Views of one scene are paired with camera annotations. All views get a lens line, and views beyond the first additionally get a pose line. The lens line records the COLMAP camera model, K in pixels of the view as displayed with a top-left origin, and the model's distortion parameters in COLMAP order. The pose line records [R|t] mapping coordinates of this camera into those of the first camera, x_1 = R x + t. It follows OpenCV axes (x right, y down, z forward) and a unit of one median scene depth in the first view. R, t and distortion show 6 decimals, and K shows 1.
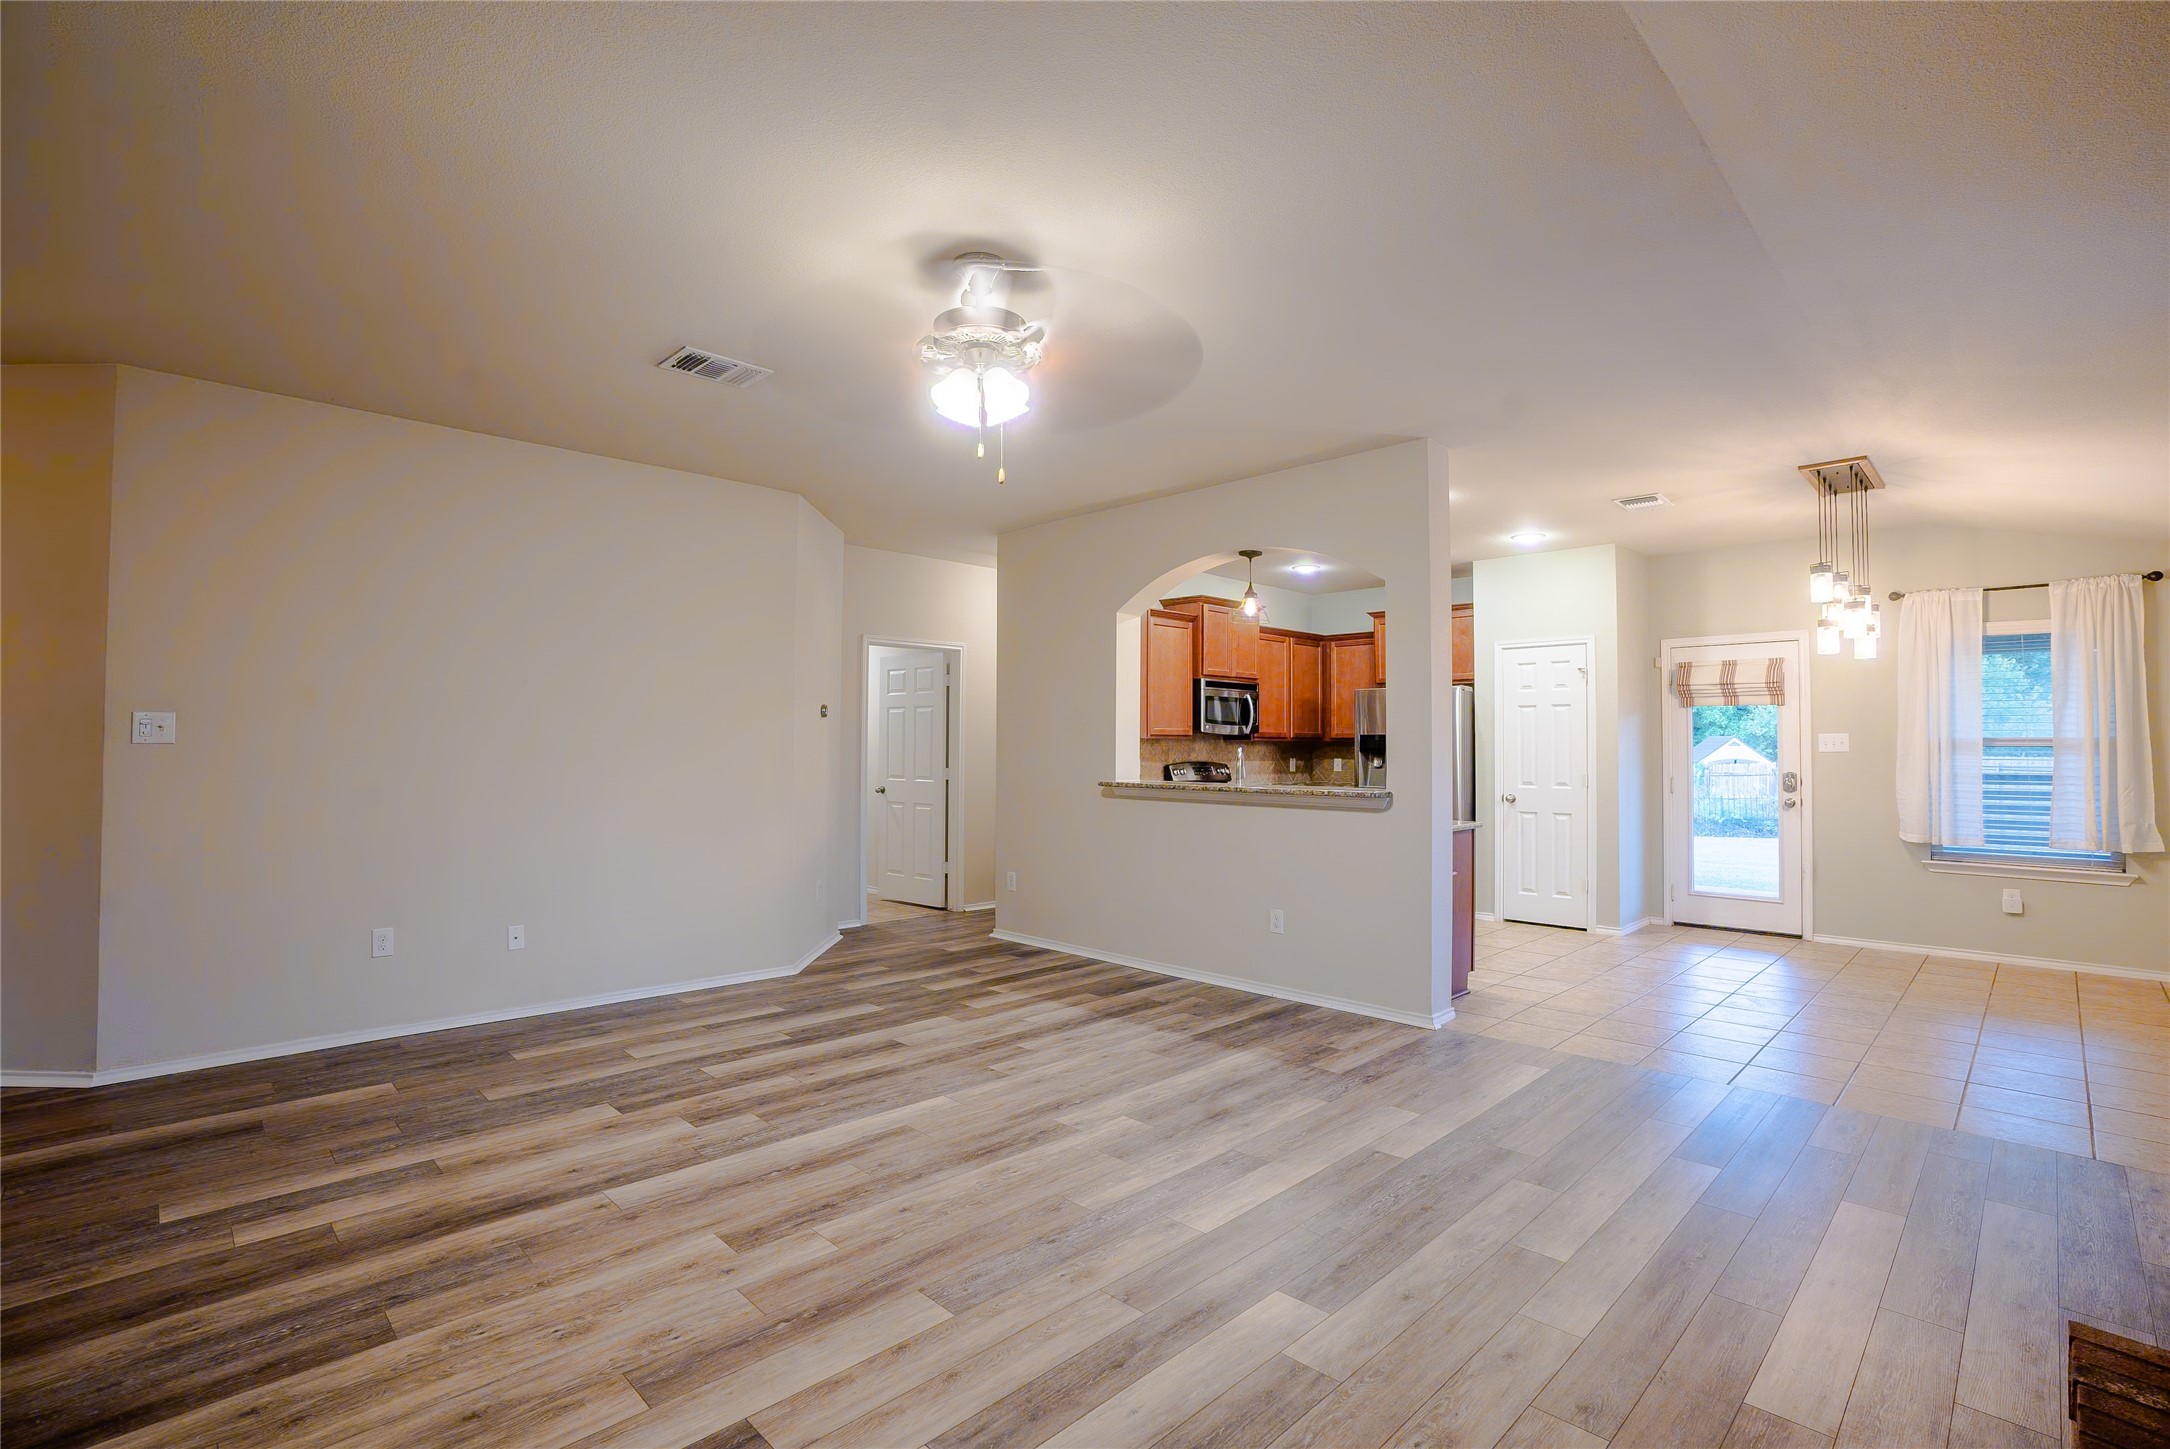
lens RADIAL K [[976.8, 0, 1085.0], [0, 976.8, 724.5], [0, 0, 1]] dist [-0.045498, 0.016638]
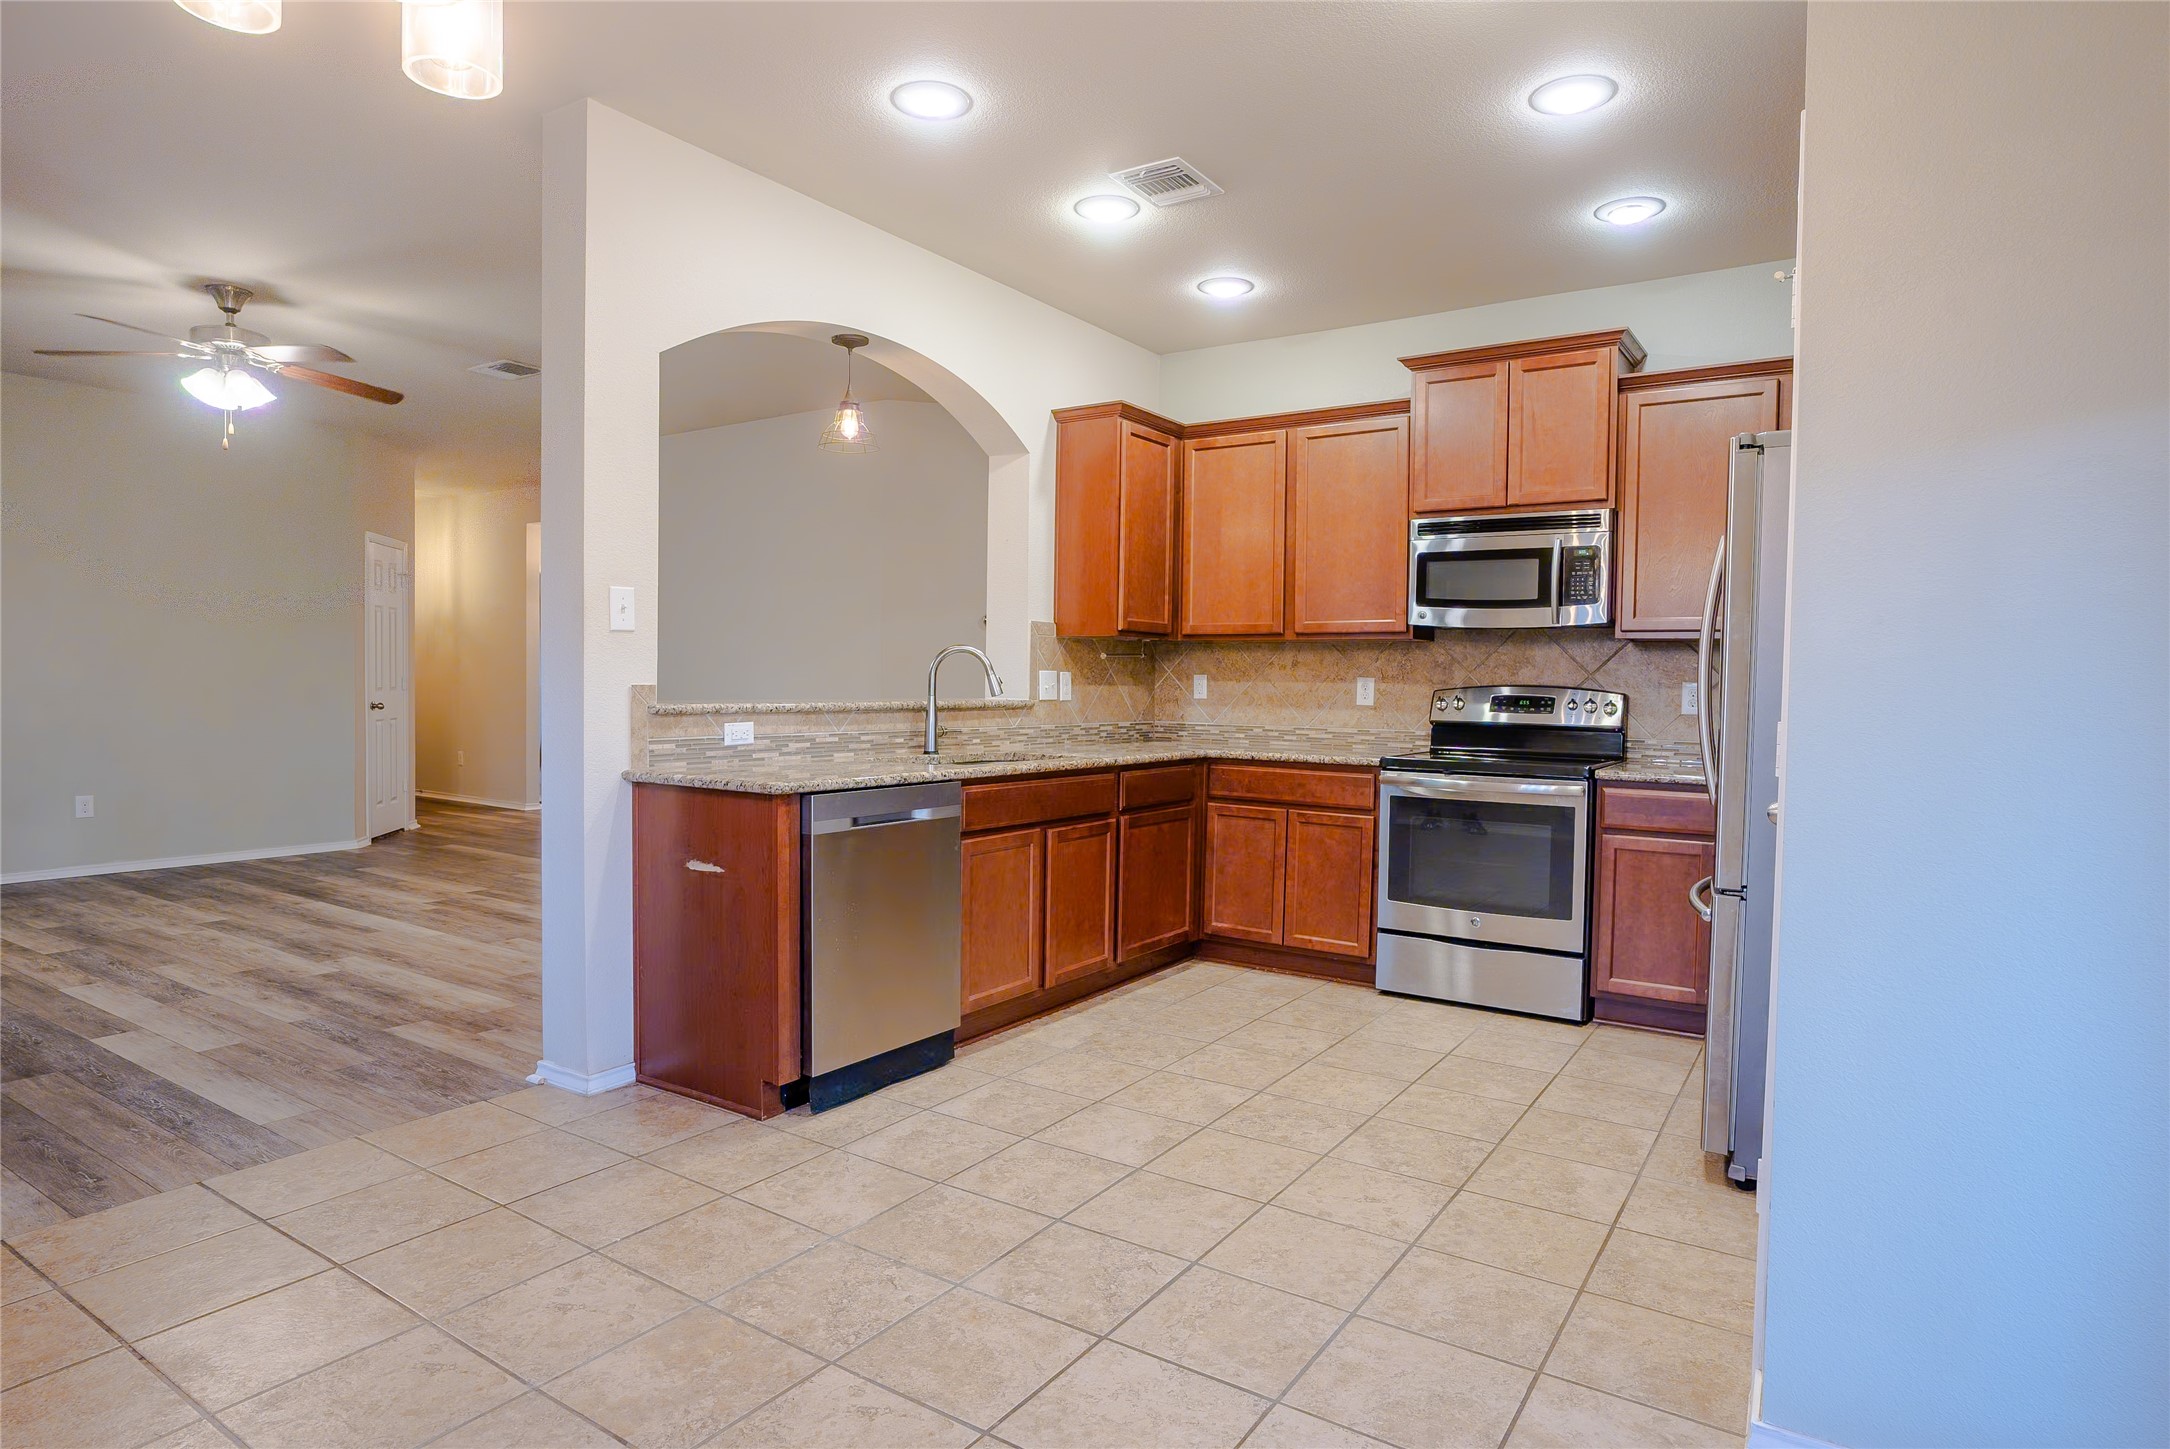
lens RADIAL K [[1186.5, 0, 1128.3], [0, 1186.5, 723.1], [0, 0, 1]] dist [-0.044259, 0.024739]
pose [[0.226268, 0.033355, -0.973494, 0.809185], [0.009455, 0.999291, 0.036436, 0.041027], [0.974019, -0.017449, 0.225792, 0.828994]]
